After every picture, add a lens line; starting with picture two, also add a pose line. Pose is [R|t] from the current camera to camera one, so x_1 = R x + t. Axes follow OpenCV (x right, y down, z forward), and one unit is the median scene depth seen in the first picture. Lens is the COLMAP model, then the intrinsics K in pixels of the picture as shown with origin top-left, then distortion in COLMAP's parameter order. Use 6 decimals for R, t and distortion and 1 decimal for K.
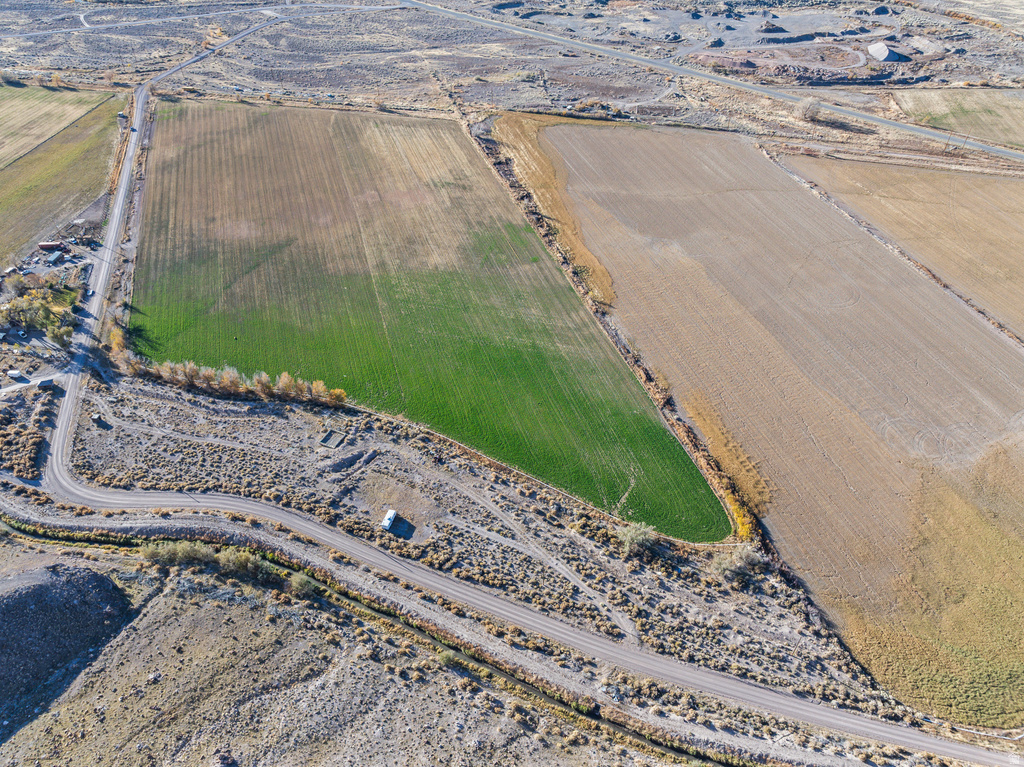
lens RADIAL K [[719.1, 0, 516.3], [0, 719.1, 380.1], [0, 0, 1]] dist [-0.039704, 0.004428]
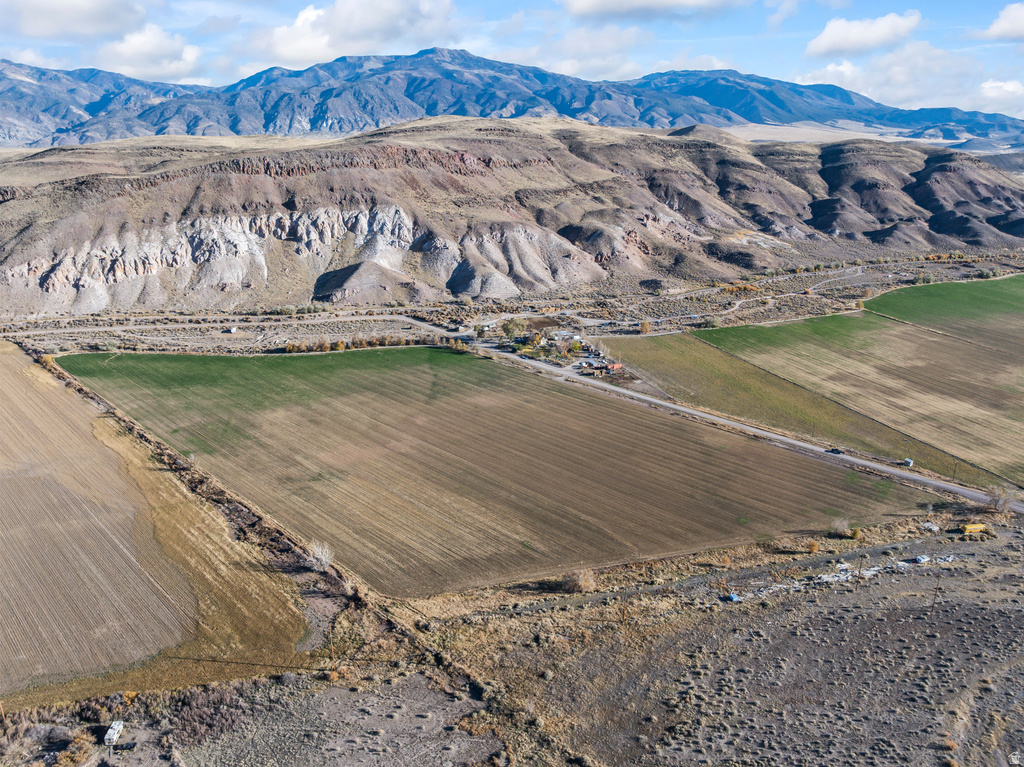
lens RADIAL K [[719.1, 0, 516.3], [0, 719.1, 380.1], [0, 0, 1]] dist [-0.039704, 0.004428]
pose [[-0.881636, 0.146671, -0.448560, 0.060144], [-0.320720, 0.511051, 0.797474, -1.637542], [0.346203, 0.846944, -0.403520, 2.162254]]
